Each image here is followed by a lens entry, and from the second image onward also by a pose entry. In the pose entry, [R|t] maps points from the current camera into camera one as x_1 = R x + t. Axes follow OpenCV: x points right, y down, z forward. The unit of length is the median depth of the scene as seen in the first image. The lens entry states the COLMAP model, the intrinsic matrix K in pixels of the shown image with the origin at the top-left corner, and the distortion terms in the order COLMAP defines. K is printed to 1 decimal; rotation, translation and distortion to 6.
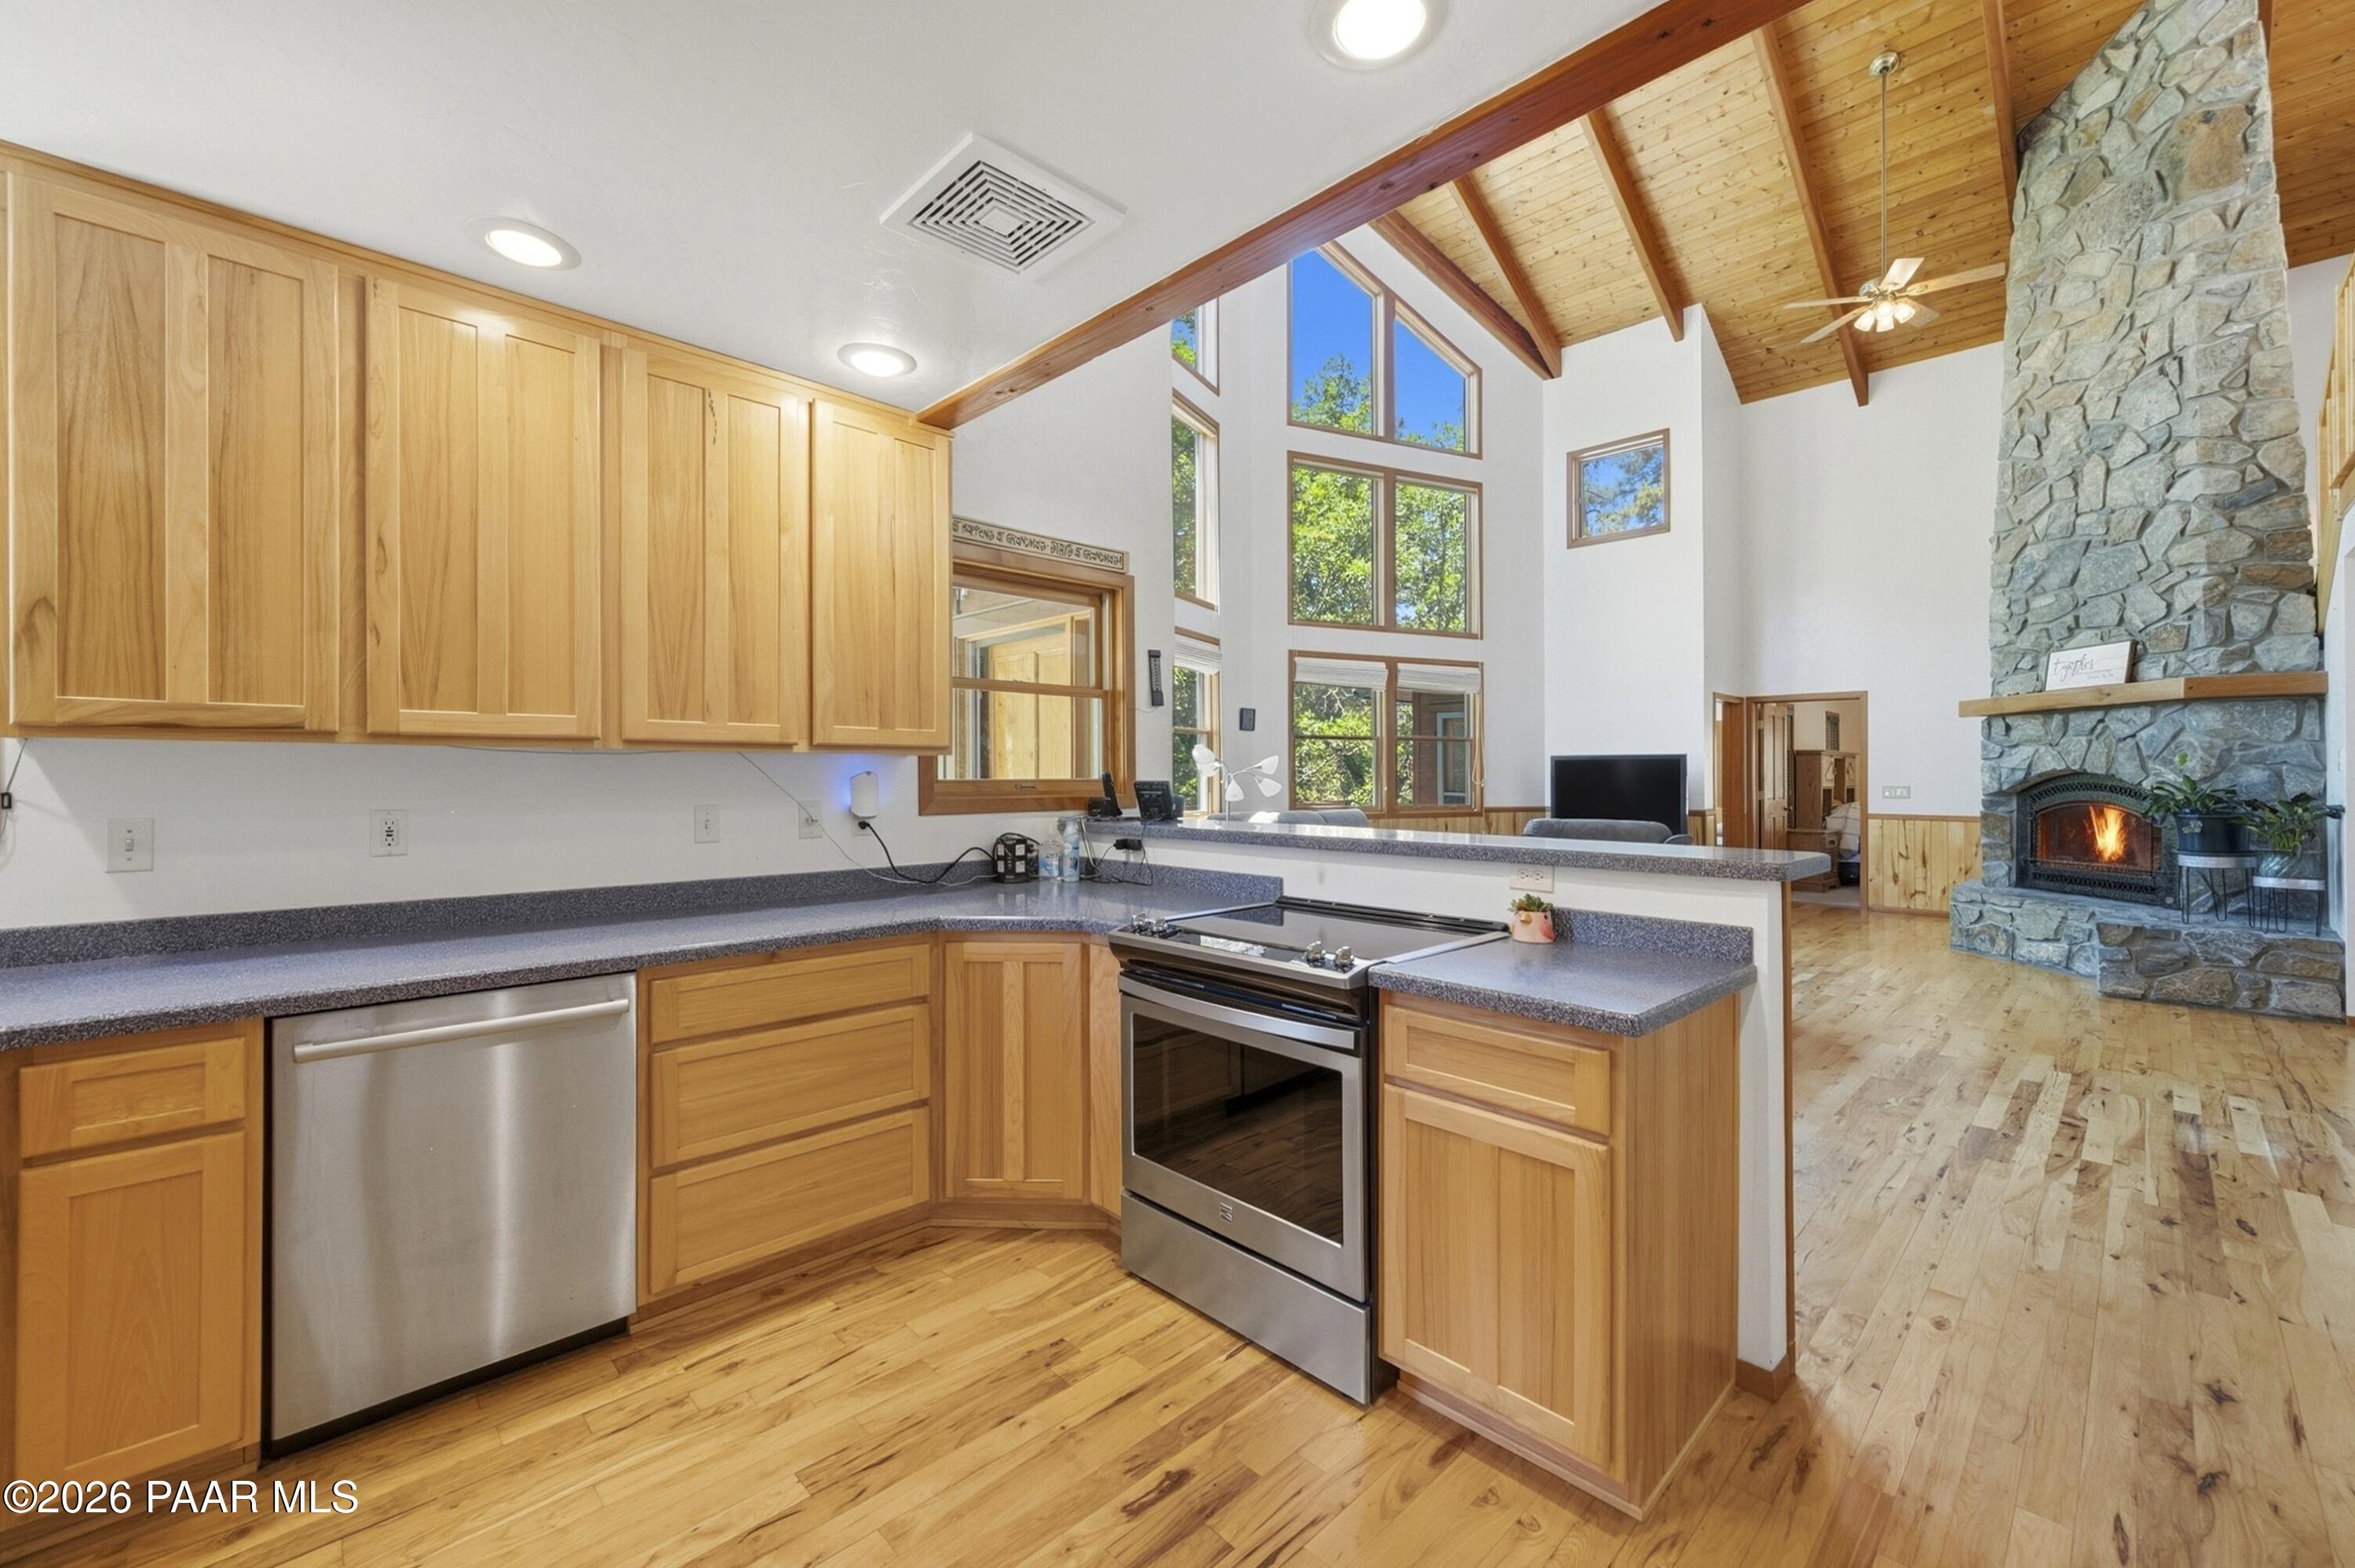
lens RADIAL K [[950.1, 0, 1177.5], [0, 950.1, 784.0], [0, 0, 1]] dist [0.000326, -0.000111]
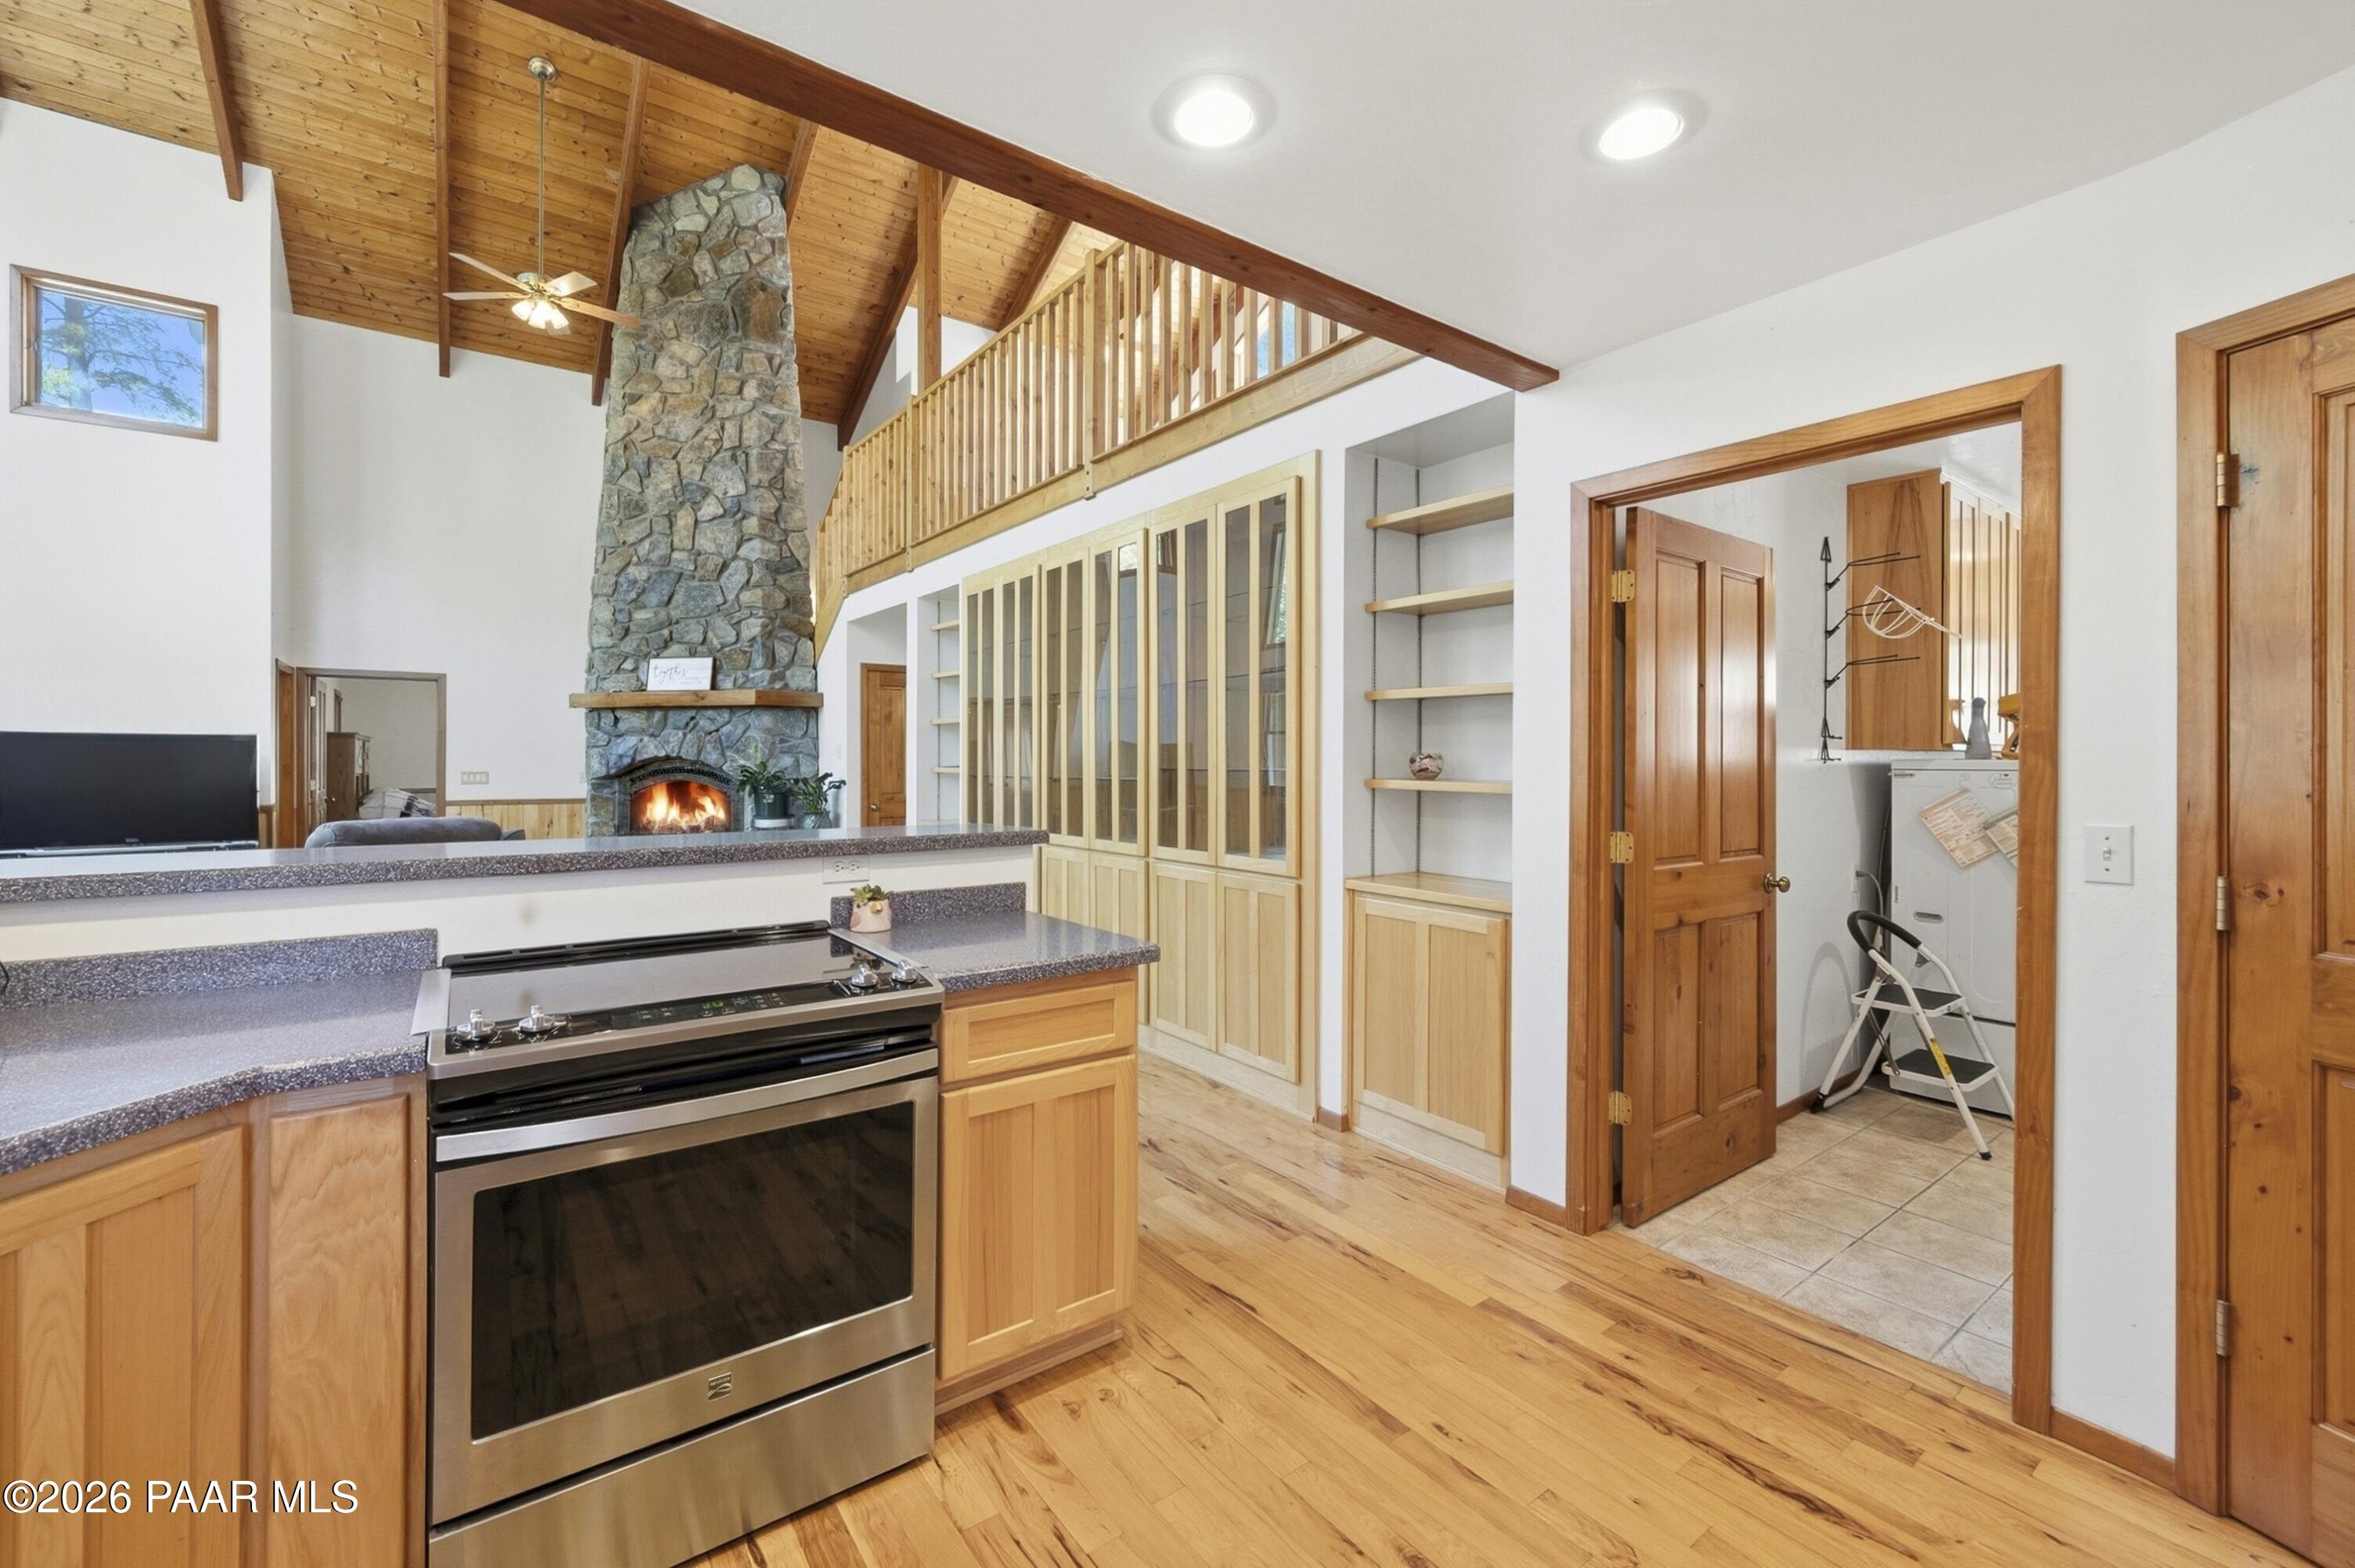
lens RADIAL K [[965.5, 0, 1175.1], [0, 965.5, 770.2], [0, 0, 1]] dist [-0.002119, -0.000070]
pose [[0.132586, -0.011273, 0.991107, -0.215322], [0.009523, 0.999904, 0.010099, -0.004018], [-0.991126, 0.008100, 0.132680, 0.199189]]
